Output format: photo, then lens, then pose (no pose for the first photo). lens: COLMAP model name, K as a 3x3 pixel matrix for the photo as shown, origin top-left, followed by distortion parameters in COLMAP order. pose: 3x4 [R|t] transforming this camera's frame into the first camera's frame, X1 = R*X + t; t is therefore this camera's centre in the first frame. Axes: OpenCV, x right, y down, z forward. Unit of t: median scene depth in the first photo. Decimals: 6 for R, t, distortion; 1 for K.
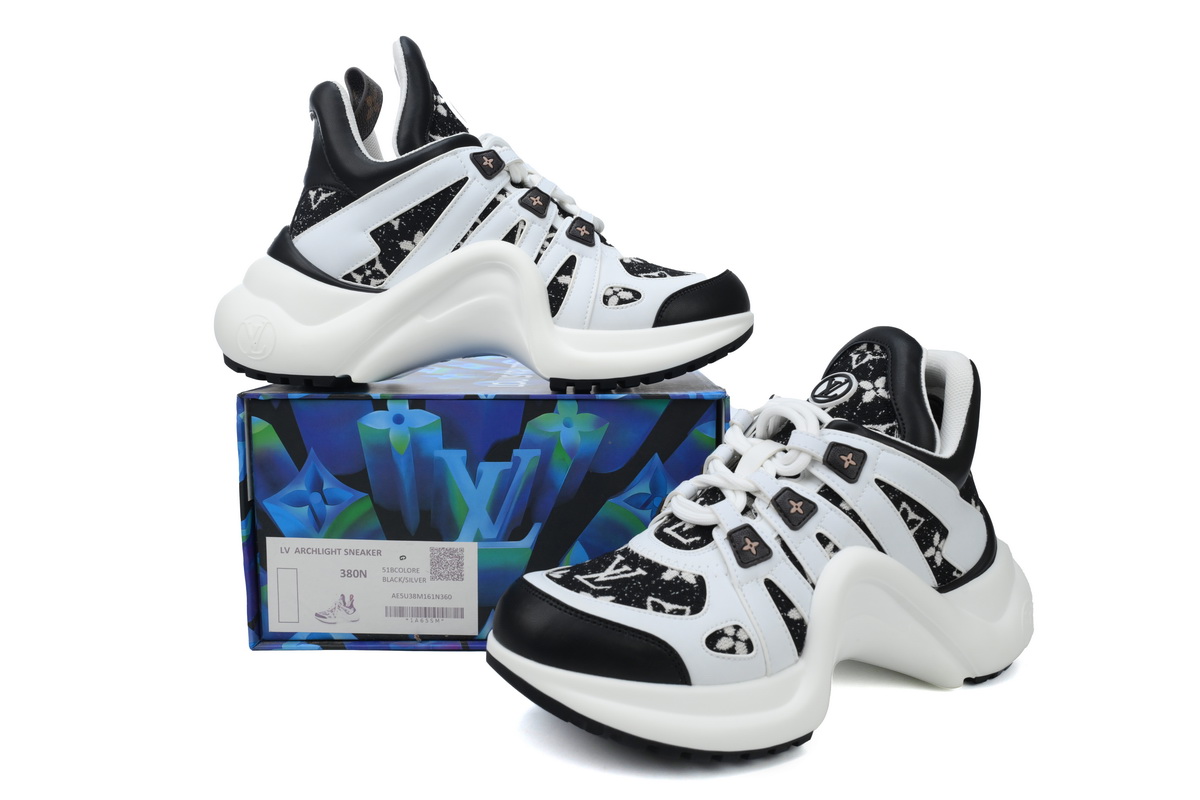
lens RADIAL K [[878.2, 0, 602.2], [0, 878.2, 404.1], [0, 0, 1]] dist [0.055756, -0.000838]
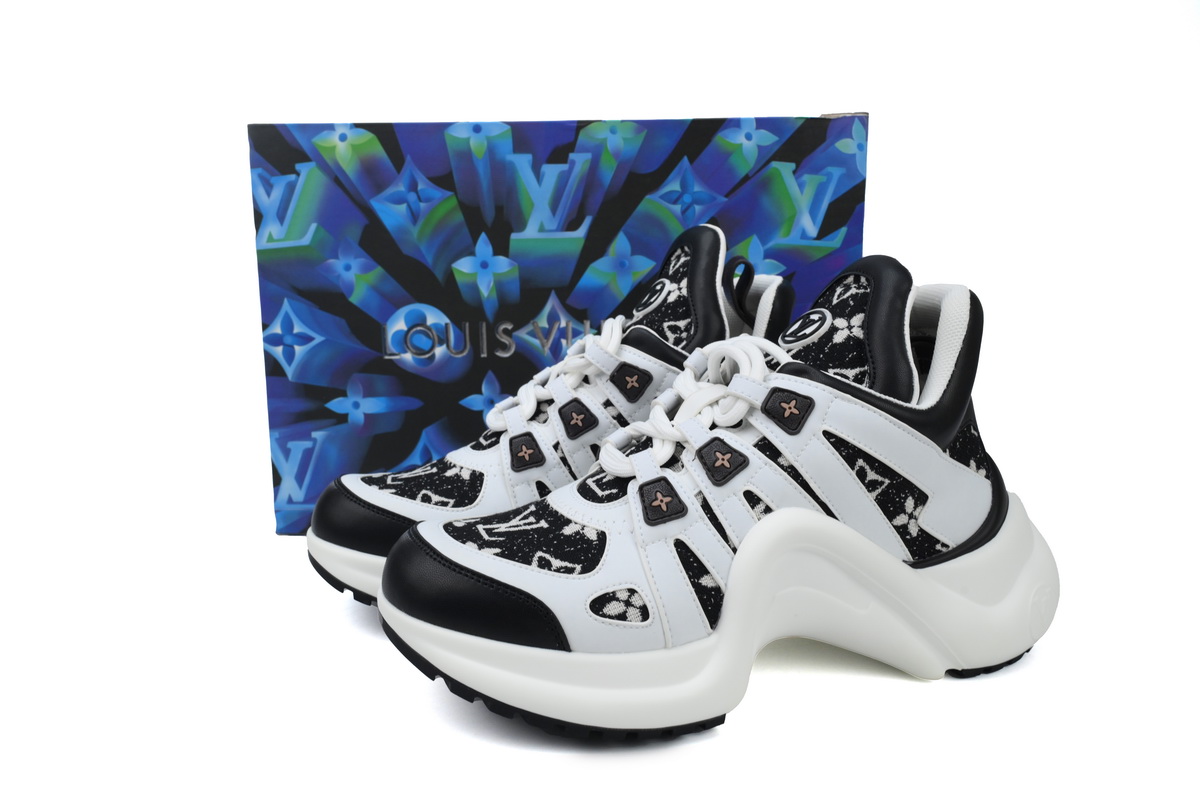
lens RADIAL K [[878.2, 0, 600.6], [0, 878.2, 401.0], [0, 0, 1]] dist [0.055756, -0.000838]
pose [[0.979645, 0.025460, -0.199117, 0.267036], [-0.016402, 0.998760, 0.047008, 0.019055], [0.200067, -0.042785, 0.978848, 0.124384]]
